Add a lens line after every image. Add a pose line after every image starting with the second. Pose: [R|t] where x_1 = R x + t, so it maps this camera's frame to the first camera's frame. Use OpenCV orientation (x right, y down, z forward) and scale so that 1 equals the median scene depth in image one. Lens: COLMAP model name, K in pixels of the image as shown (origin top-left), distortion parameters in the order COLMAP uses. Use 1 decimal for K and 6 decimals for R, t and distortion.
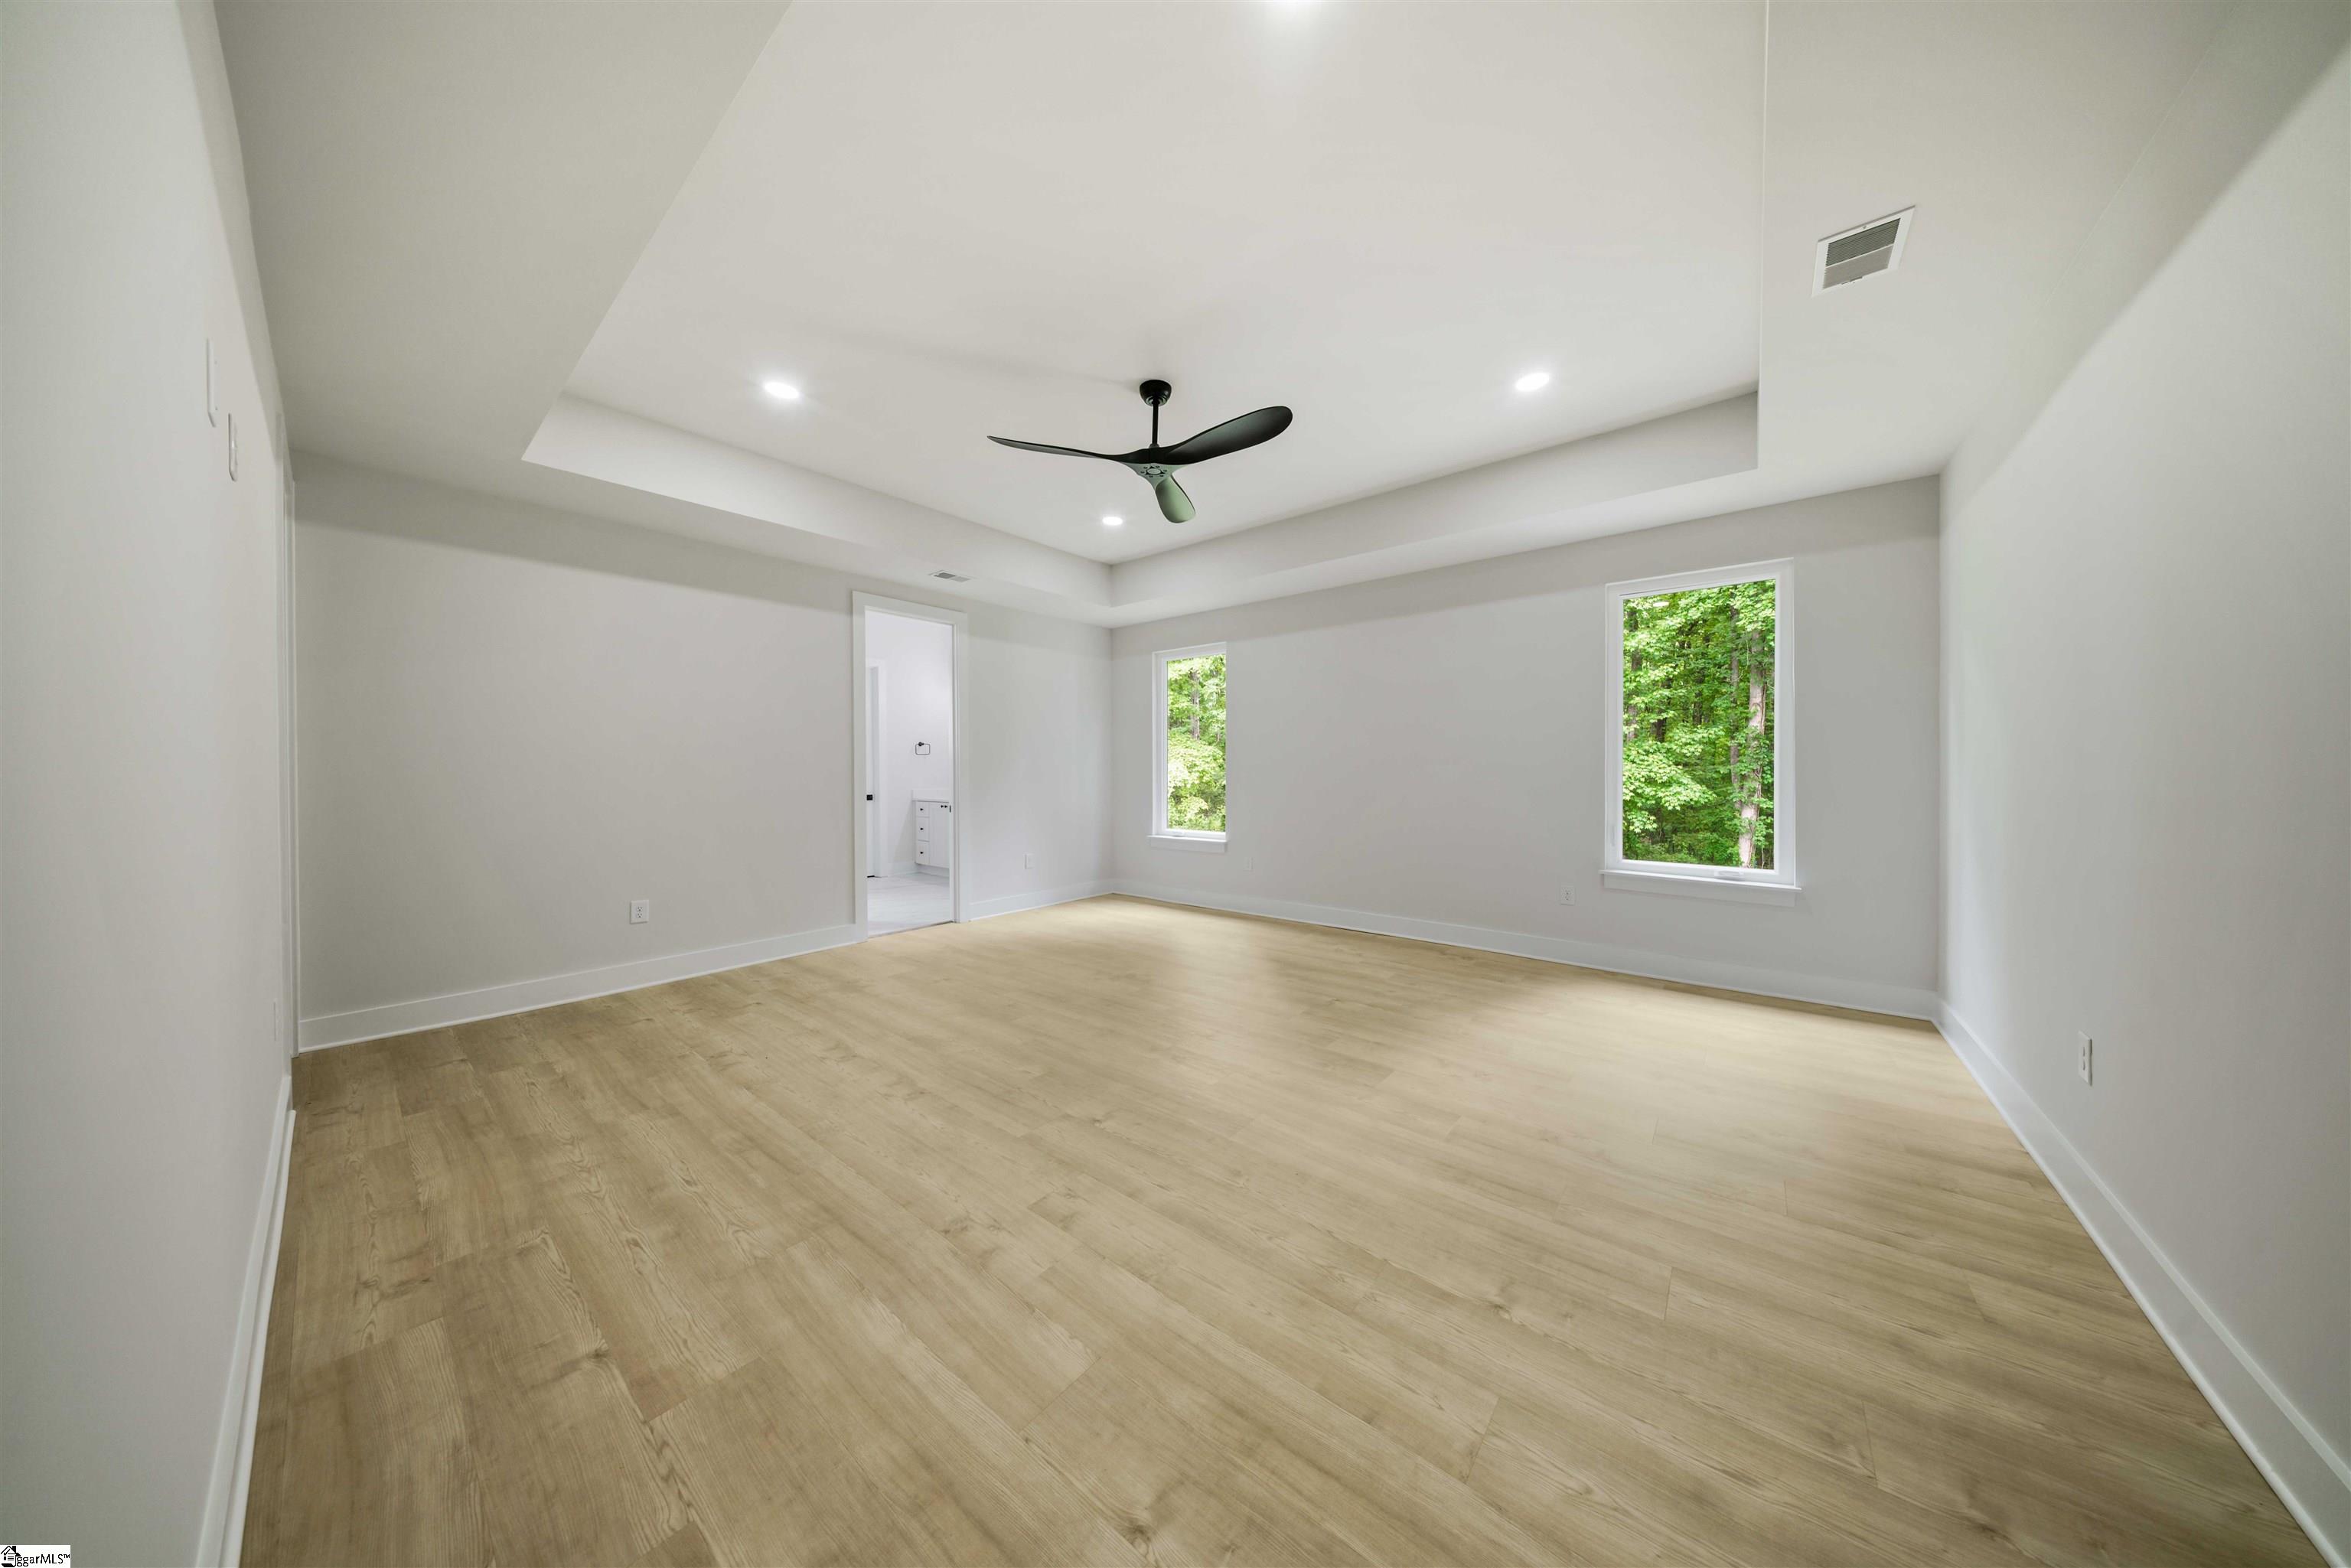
lens RADIAL K [[707.2, 0, 1180.8], [0, 707.2, 777.3], [0, 0, 1]] dist [-0.005961, -0.000293]
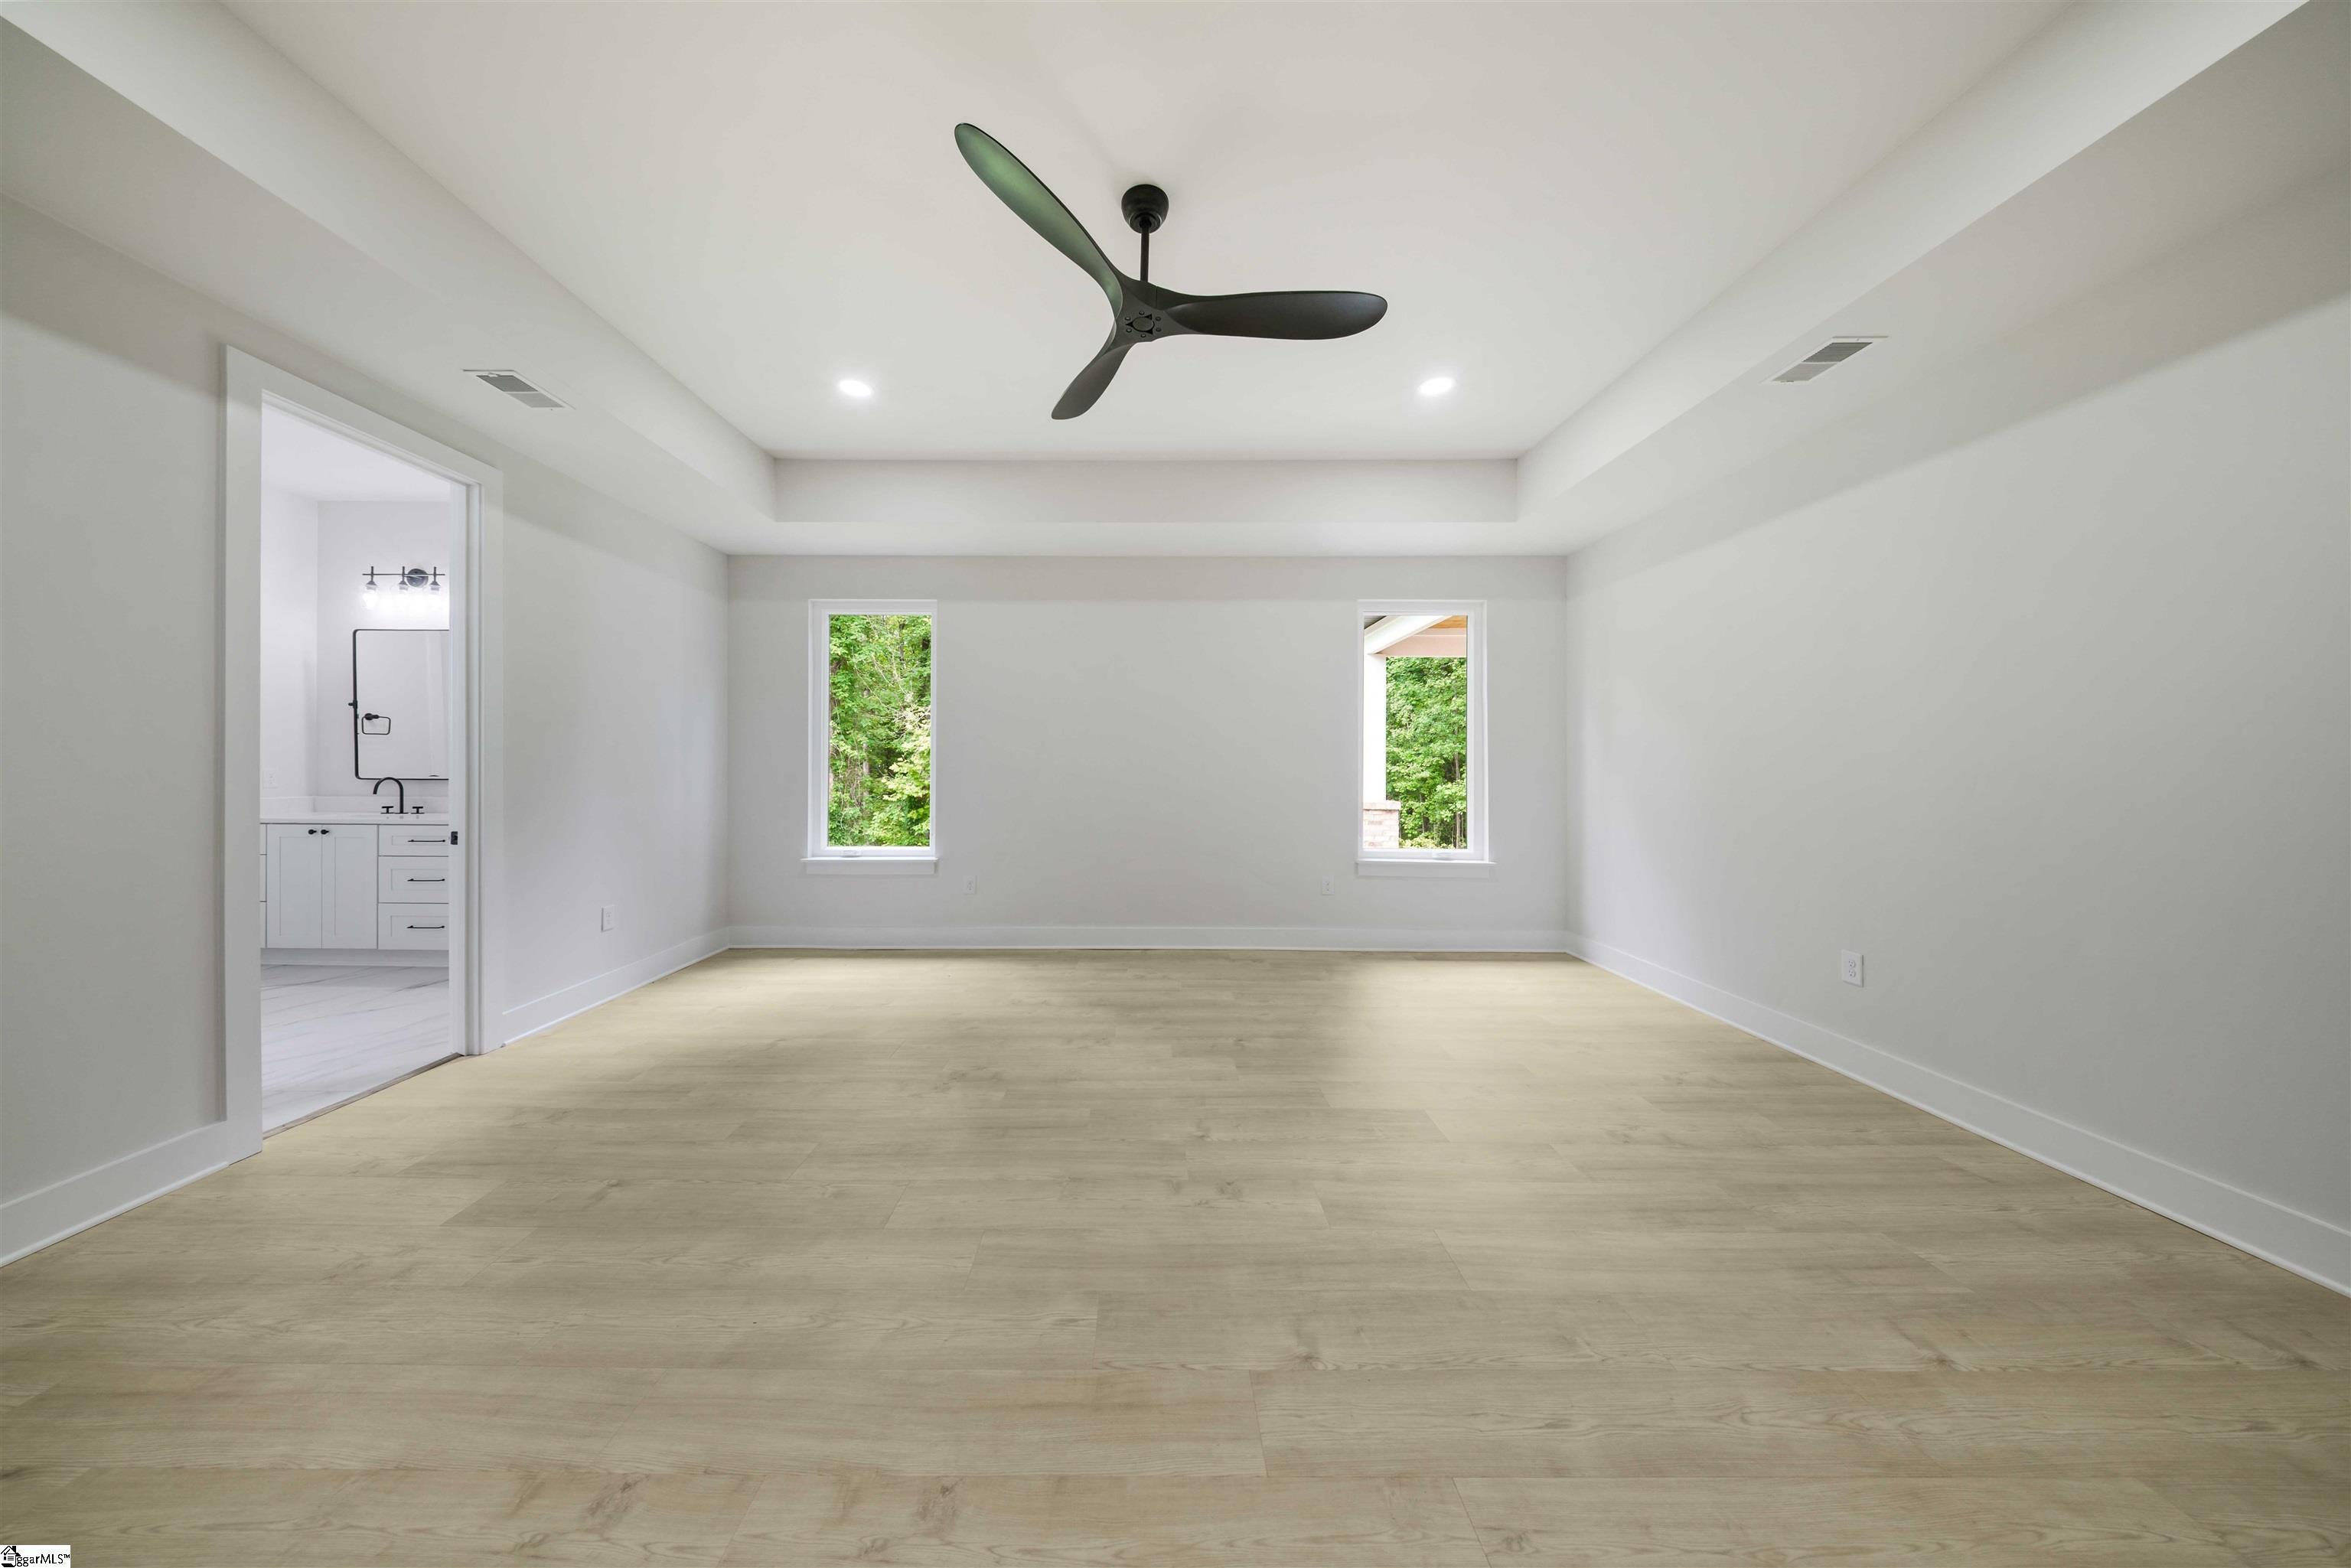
lens RADIAL K [[707.2, 0, 1170.7], [0, 707.2, 776.3], [0, 0, 1]] dist [-0.005961, -0.000293]
pose [[0.770769, -0.003572, 0.637105, -0.462088], [0.001349, 0.999991, 0.003975, -0.004821], [-0.637113, -0.002205, 0.770767, 0.488976]]
